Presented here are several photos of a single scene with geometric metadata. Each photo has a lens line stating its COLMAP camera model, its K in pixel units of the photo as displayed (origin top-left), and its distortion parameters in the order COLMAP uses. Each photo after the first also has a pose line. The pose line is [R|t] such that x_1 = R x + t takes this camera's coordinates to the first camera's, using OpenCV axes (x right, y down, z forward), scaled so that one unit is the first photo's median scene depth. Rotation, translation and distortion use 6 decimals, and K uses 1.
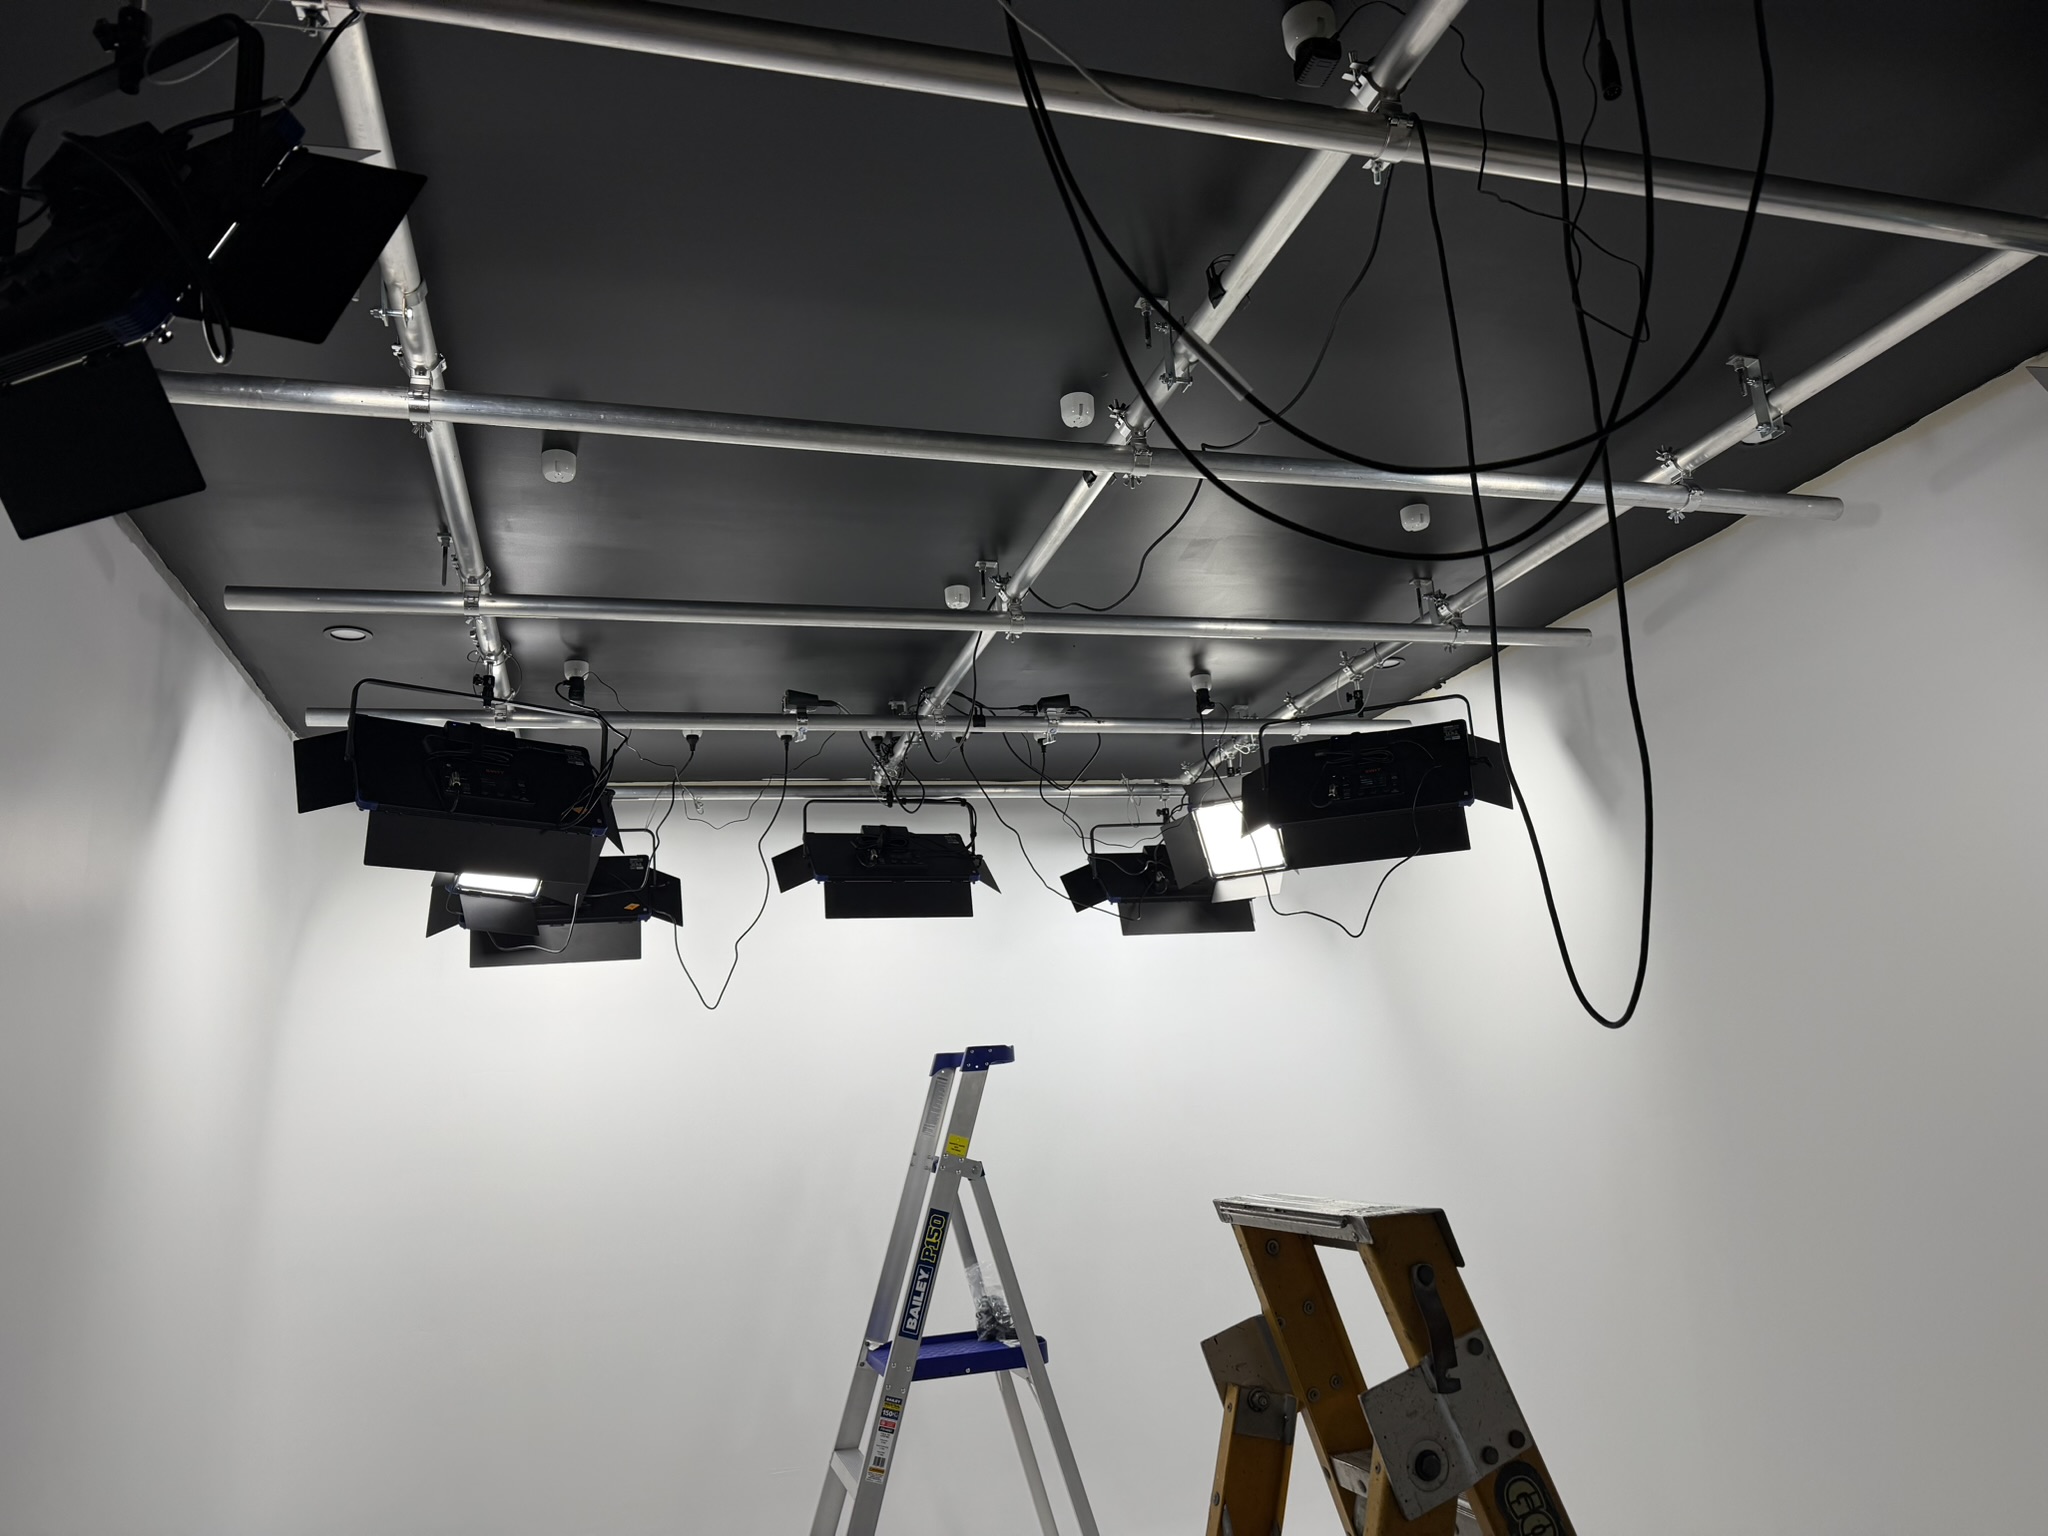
lens RADIAL K [[1420.6, 0, 1027.5], [0, 1420.6, 773.9], [0, 0, 1]] dist [0.125461, -0.156149]
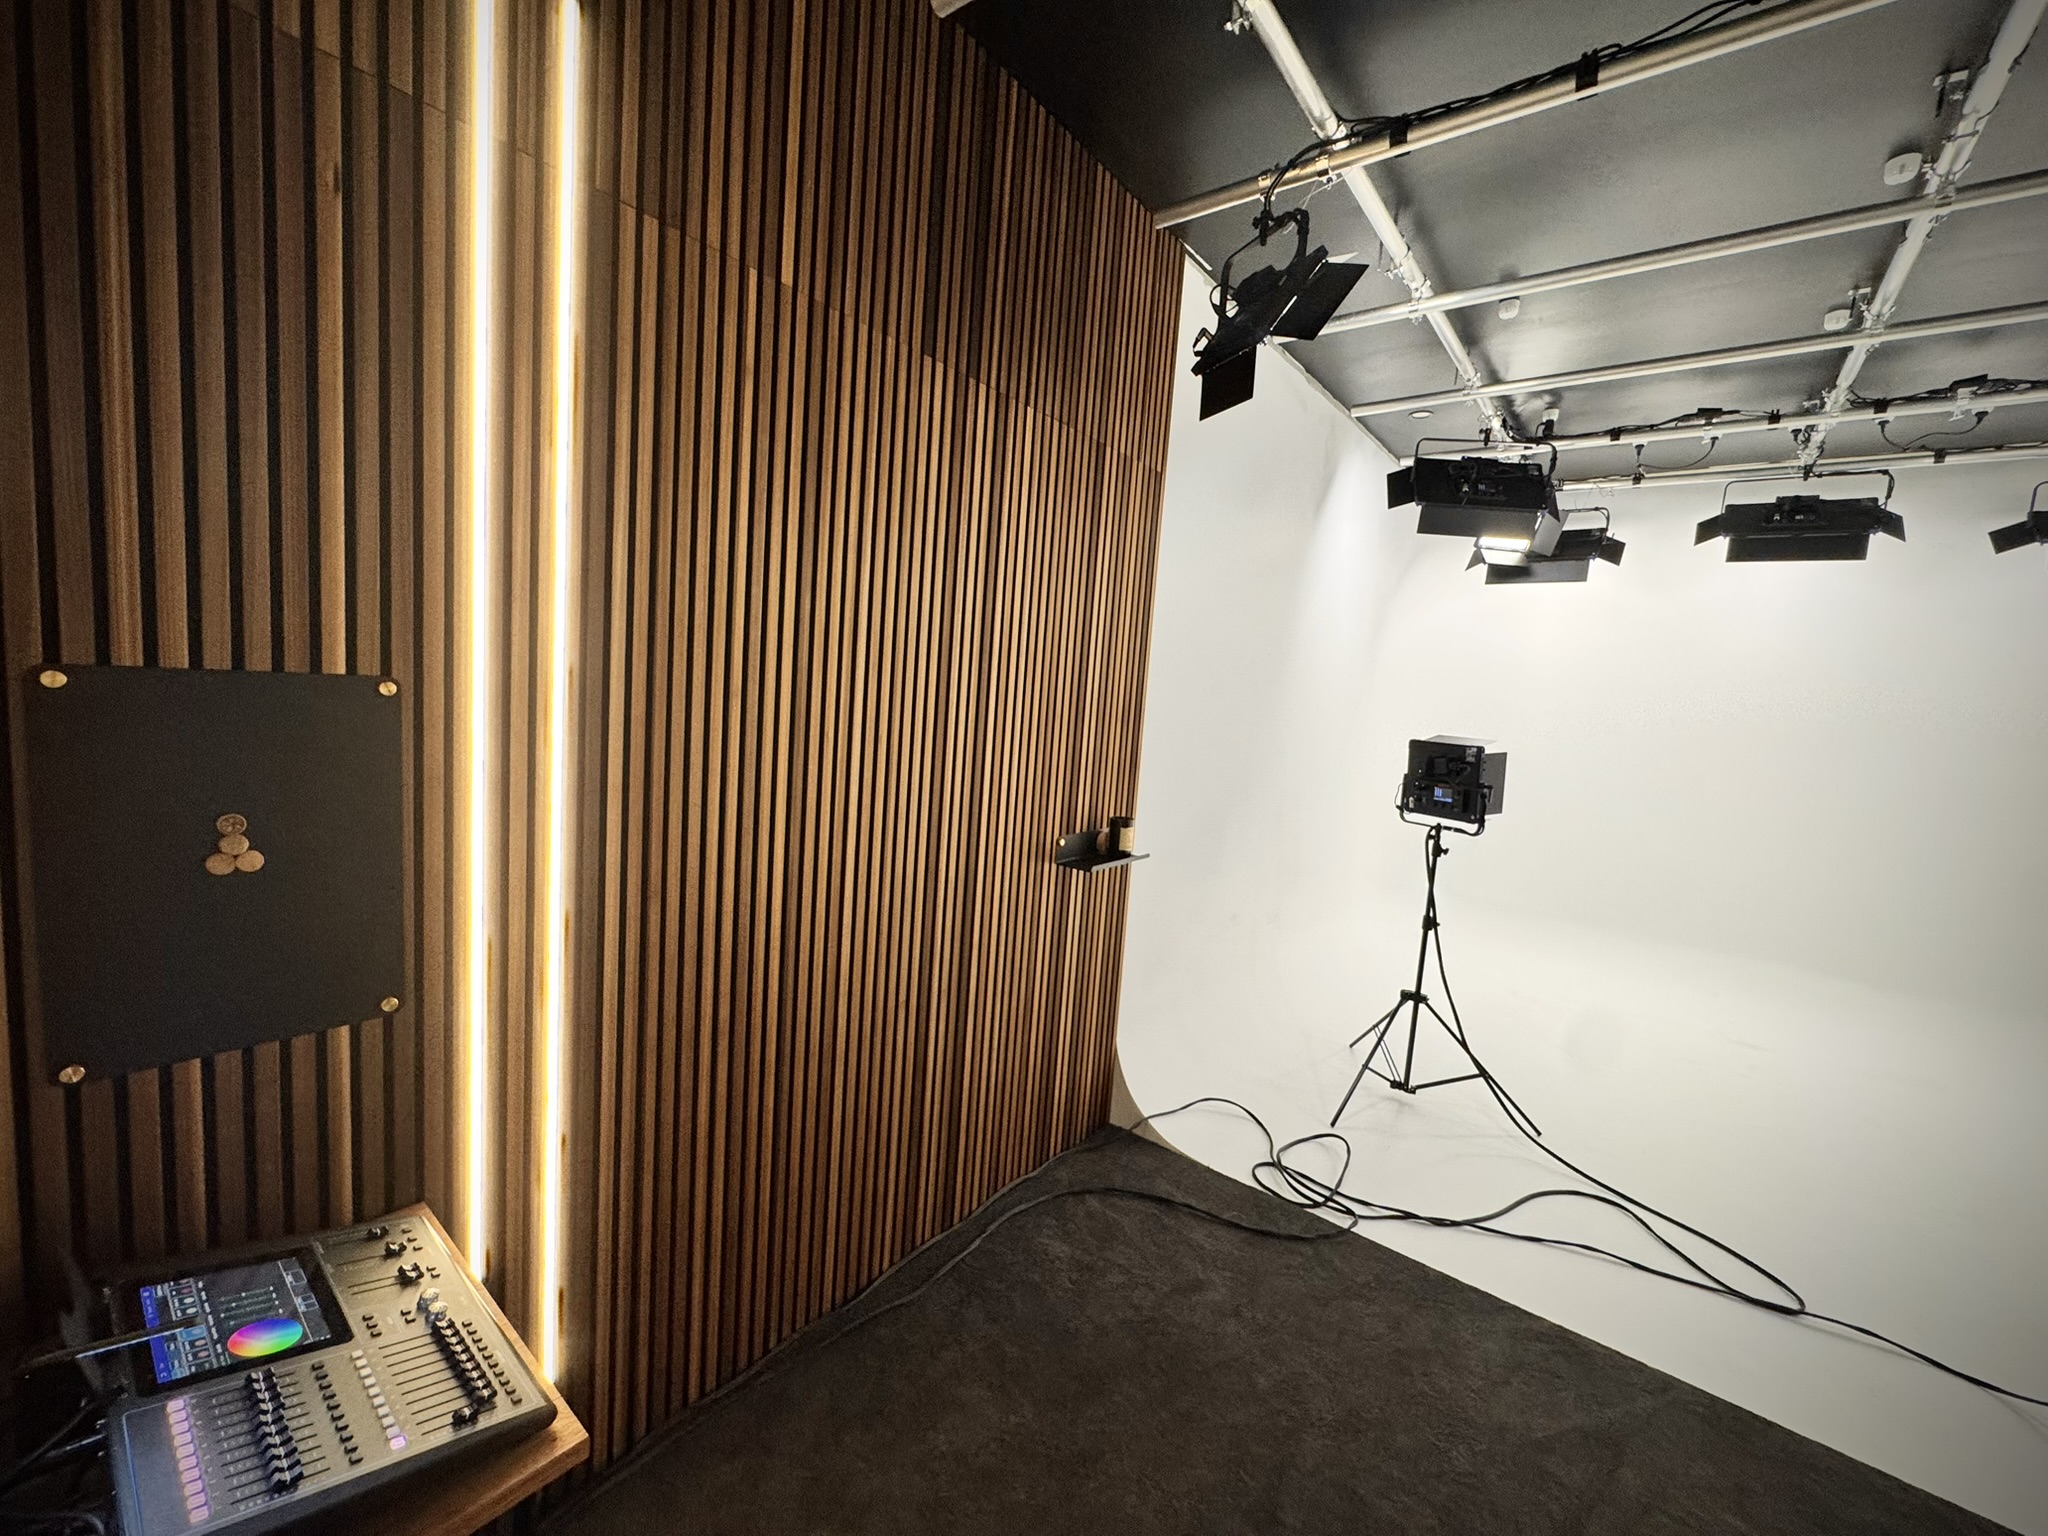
lens RADIAL K [[829.9, 0, 1024.0], [0, 829.9, 768.0], [0, 0, 1]] dist [0.000237, 0.000526]
pose [[0.575562, 0.190965, -0.795148, 0.186585], [0.078322, 0.955008, 0.286051, -0.001182], [0.813999, -0.226918, 0.534710, -0.148405]]
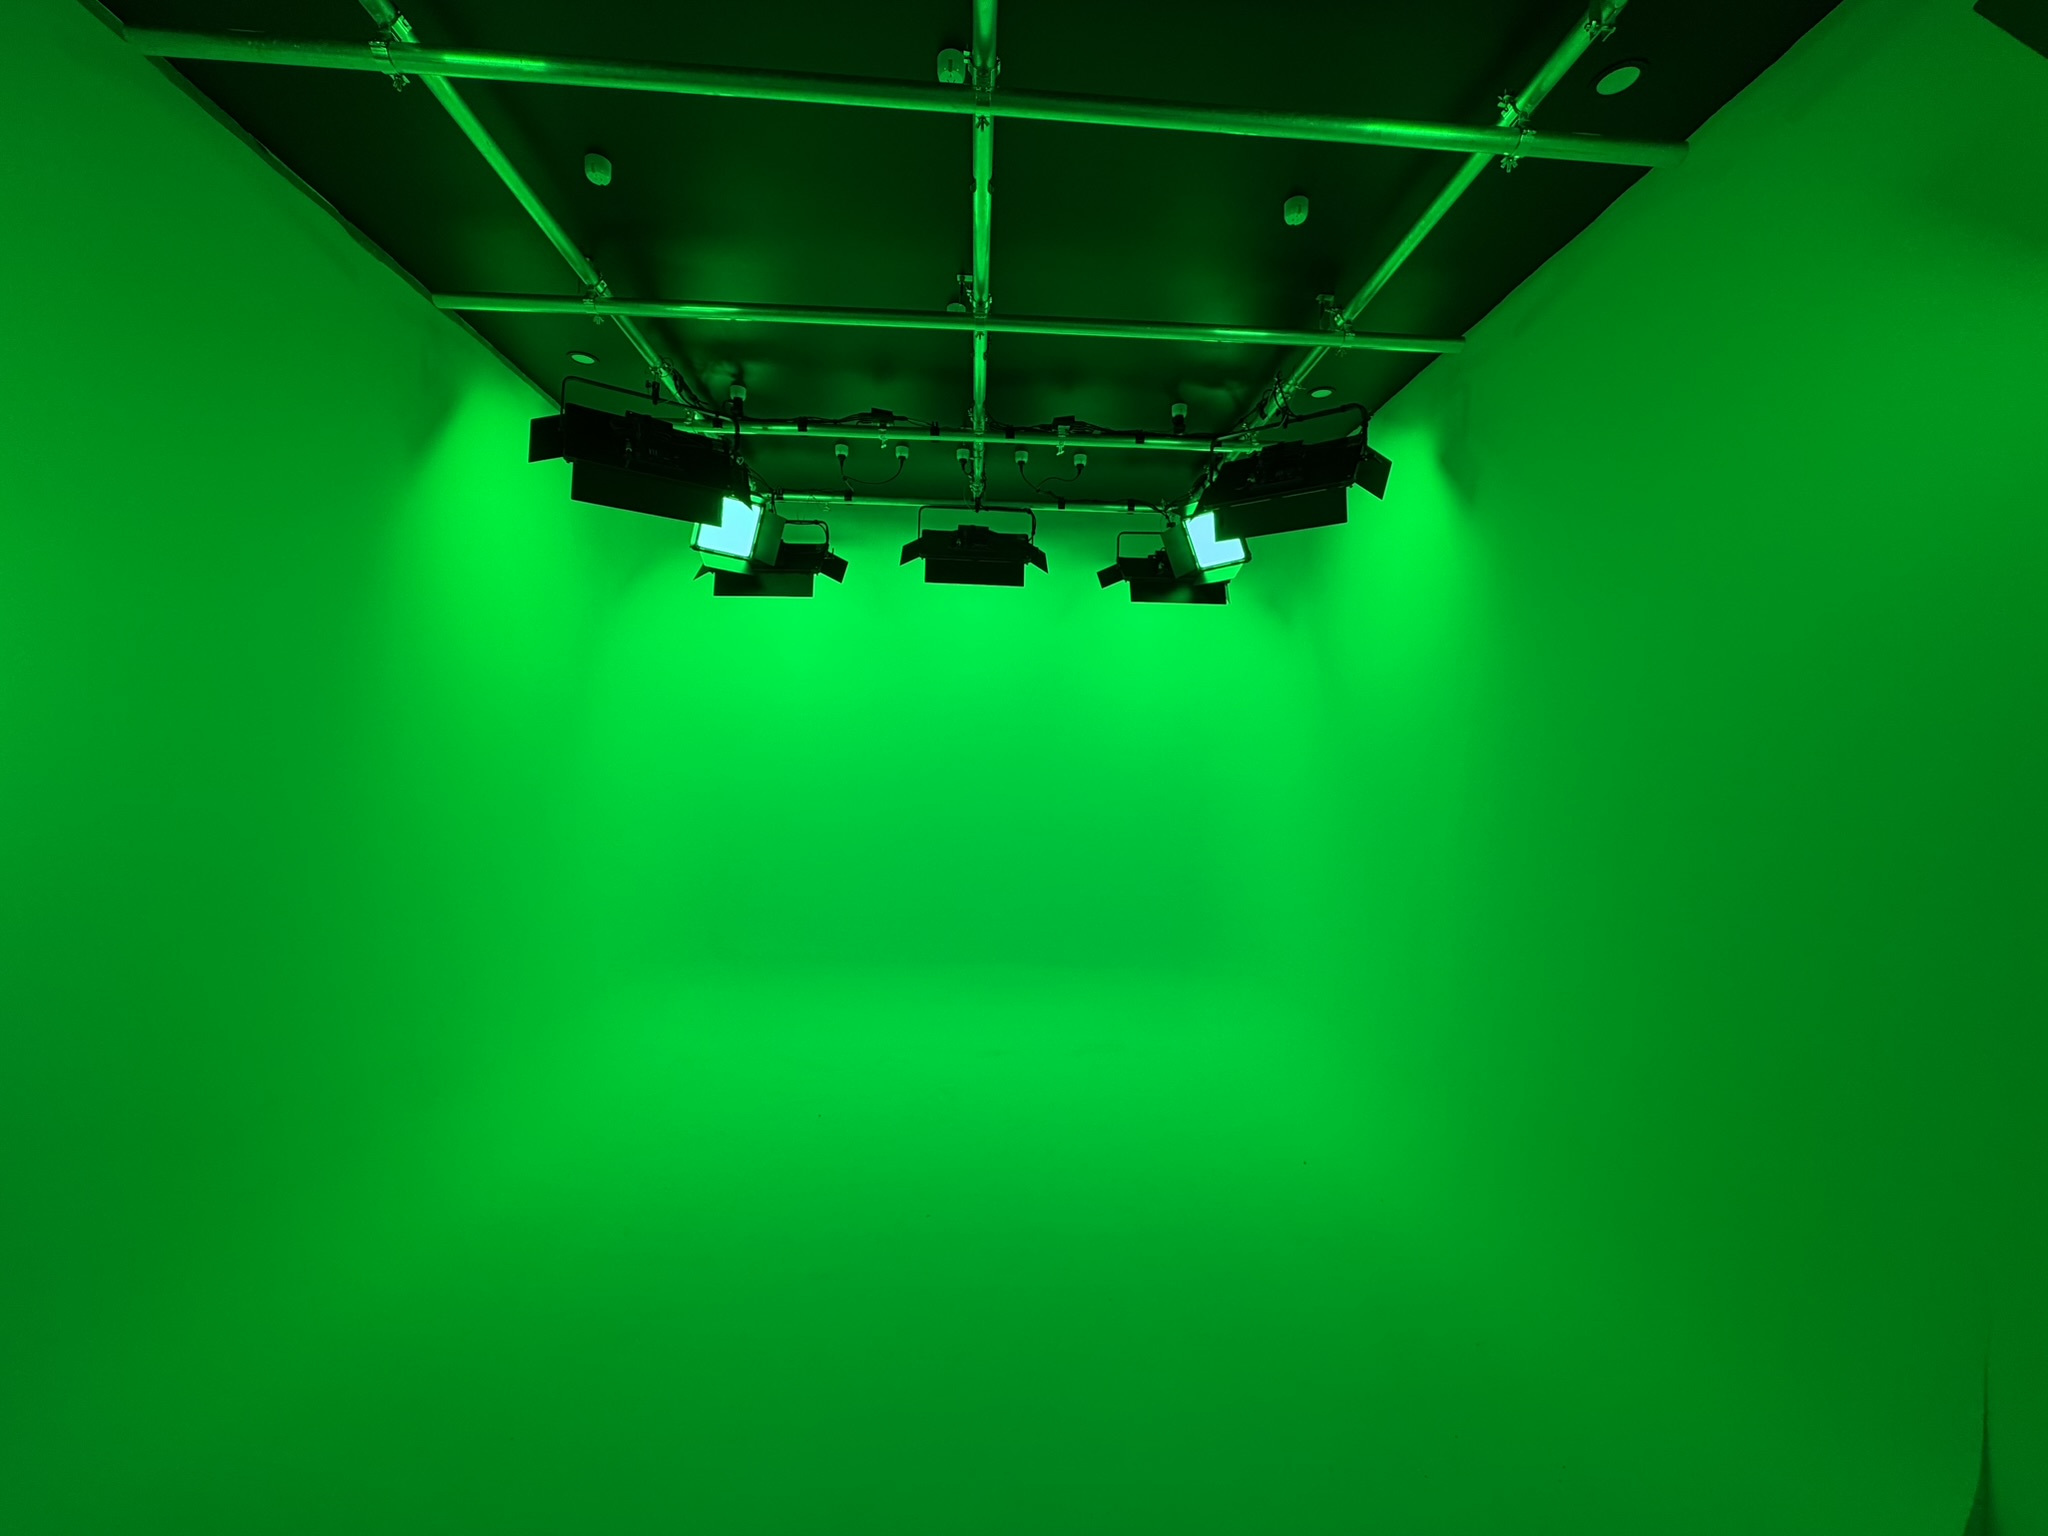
lens RADIAL K [[808.1, 0, 1024.0], [0, 808.1, 768.0], [0, 0, 1]] dist [0.008763, -0.000039]
pose [[0.972040, 0.083013, -0.219653, 0.183466], [-0.029192, 0.970890, 0.237741, 0.091426], [0.232994, -0.224681, 0.946167, 0.157101]]
